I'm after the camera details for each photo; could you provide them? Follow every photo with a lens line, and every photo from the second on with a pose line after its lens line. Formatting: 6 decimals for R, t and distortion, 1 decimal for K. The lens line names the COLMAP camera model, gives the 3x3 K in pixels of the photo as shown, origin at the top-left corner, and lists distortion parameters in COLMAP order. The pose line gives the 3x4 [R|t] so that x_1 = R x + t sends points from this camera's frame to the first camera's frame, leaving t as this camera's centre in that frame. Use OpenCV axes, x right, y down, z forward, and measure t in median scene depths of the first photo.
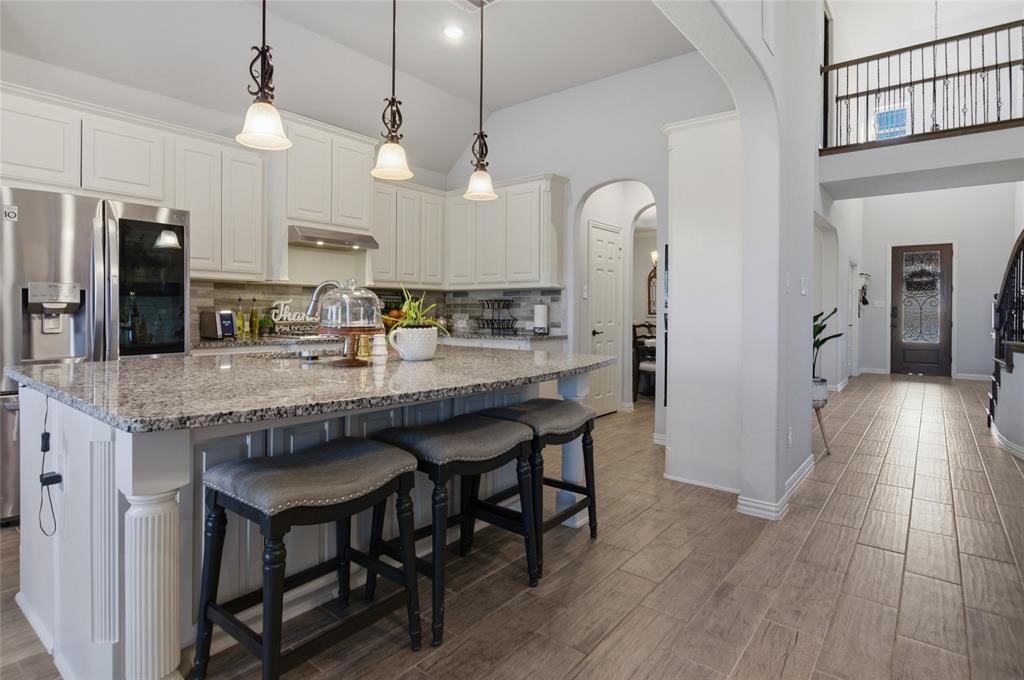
lens RADIAL K [[530.2, 0, 513.8], [0, 530.2, 314.4], [0, 0, 1]] dist [0.000144, 0.000139]
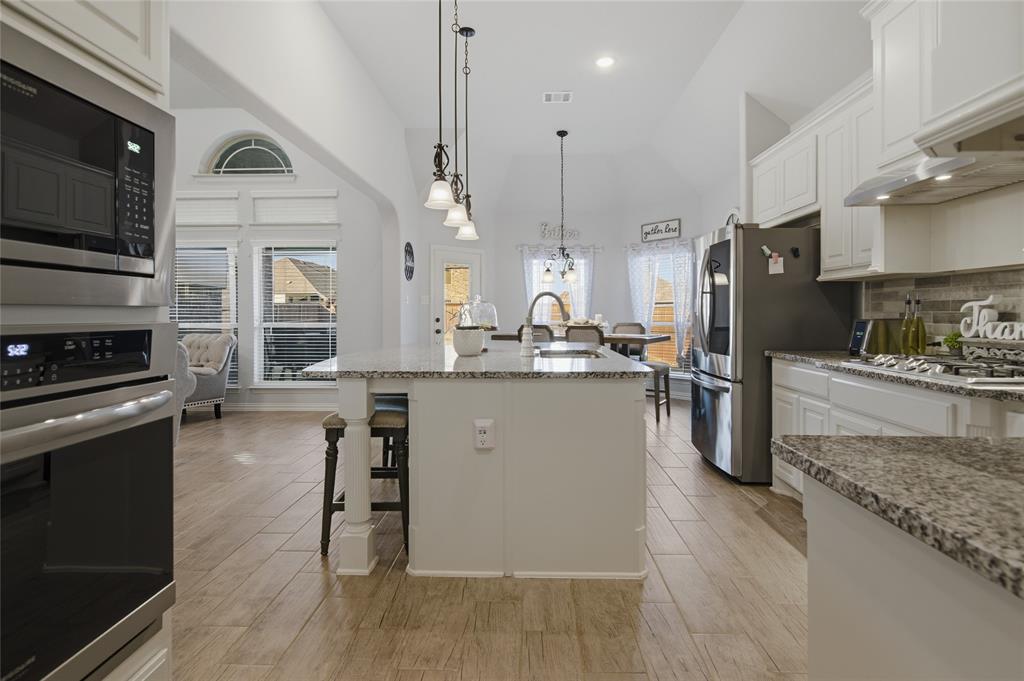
lens RADIAL K [[505.1, 0, 516.0], [0, 505.1, 323.9], [0, 0, 1]] dist [-0.005522, 0.000554]
pose [[-0.800621, 0.006035, -0.599141, 0.224371], [-0.009293, 0.999704, 0.022488, -0.008572], [0.599099, 0.023572, -0.800328, 1.039748]]
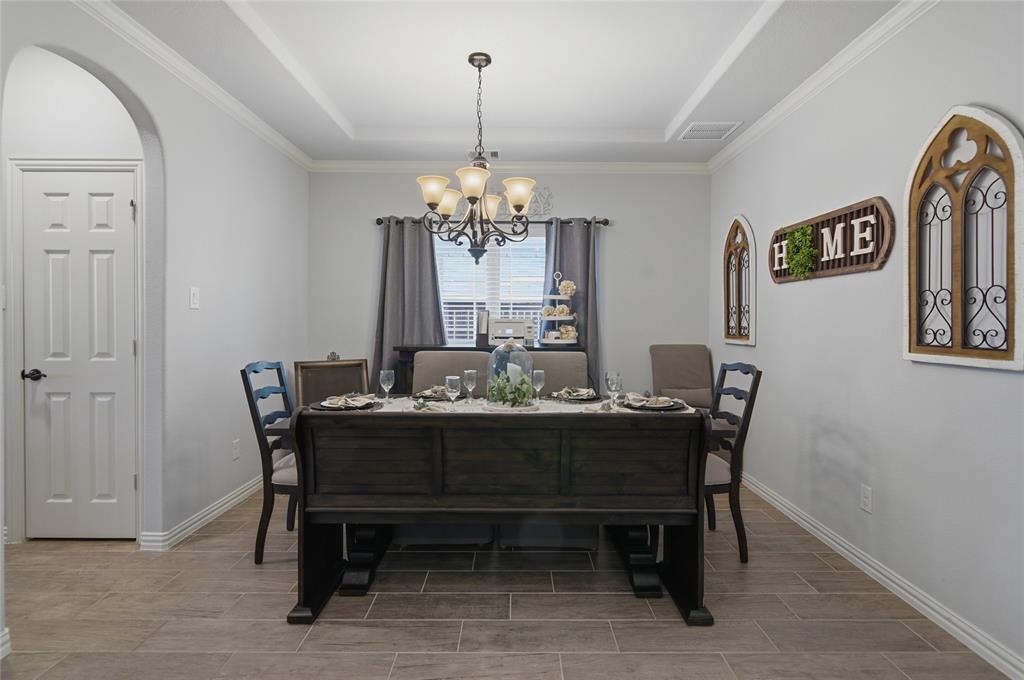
lens RADIAL K [[505.1, 0, 516.0], [0, 505.1, 323.4], [0, 0, 1]] dist [-0.005522, 0.000554]
pose [[0.628000, -0.002844, -0.778208, 0.944979], [-0.004076, 0.999968, -0.006943, -0.016360], [0.778202, 0.007532, 0.627969, 1.198304]]
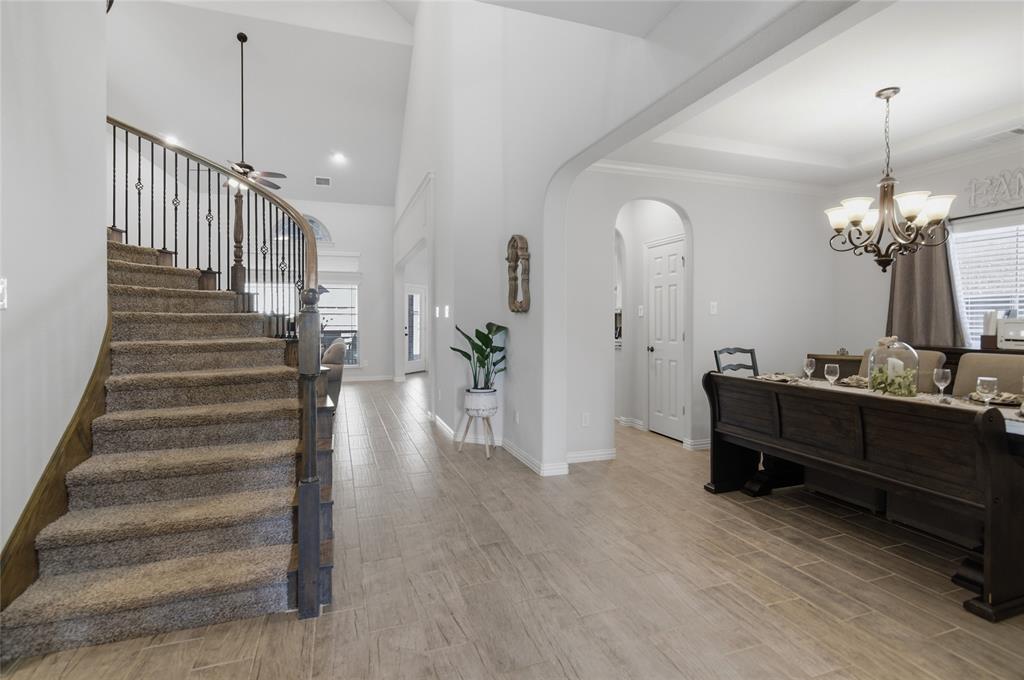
lens RADIAL K [[505.1, 0, 516.0], [0, 505.1, 323.4], [0, 0, 1]] dist [-0.005522, 0.000554]
pose [[-0.525110, -0.005527, -0.851016, 1.289110], [-0.012438, 0.999922, 0.001181, -0.015089], [0.850943, 0.011205, -0.525138, 1.466622]]
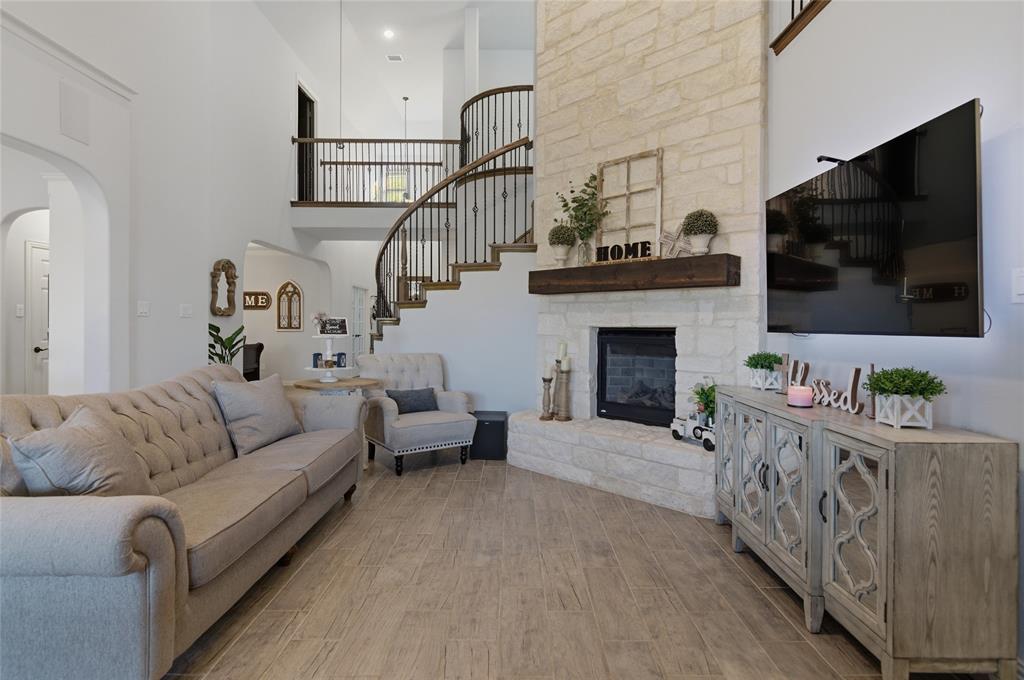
lens RADIAL K [[505.1, 0, 516.0], [0, 505.1, 323.4], [0, 0, 1]] dist [-0.005522, 0.000554]
pose [[0.776176, -0.004928, 0.630497, 0.292498], [0.007596, 0.999970, -0.001536, -0.008774], [-0.630471, 0.005981, 0.776190, -0.391914]]
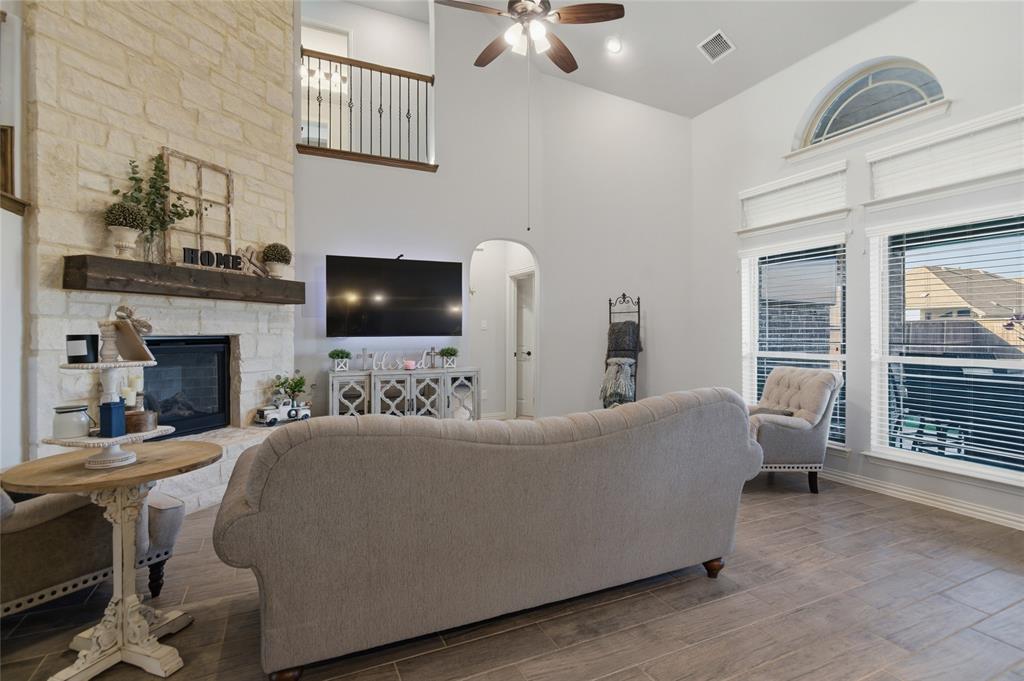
lens RADIAL K [[505.1, 0, 516.0], [0, 505.1, 323.9], [0, 0, 1]] dist [-0.005522, 0.000554]
pose [[-0.896941, -0.001500, 0.442147, 0.150504], [-0.004082, 0.999980, -0.004888, -0.019408], [-0.442131, -0.006189, -0.896929, 0.634981]]
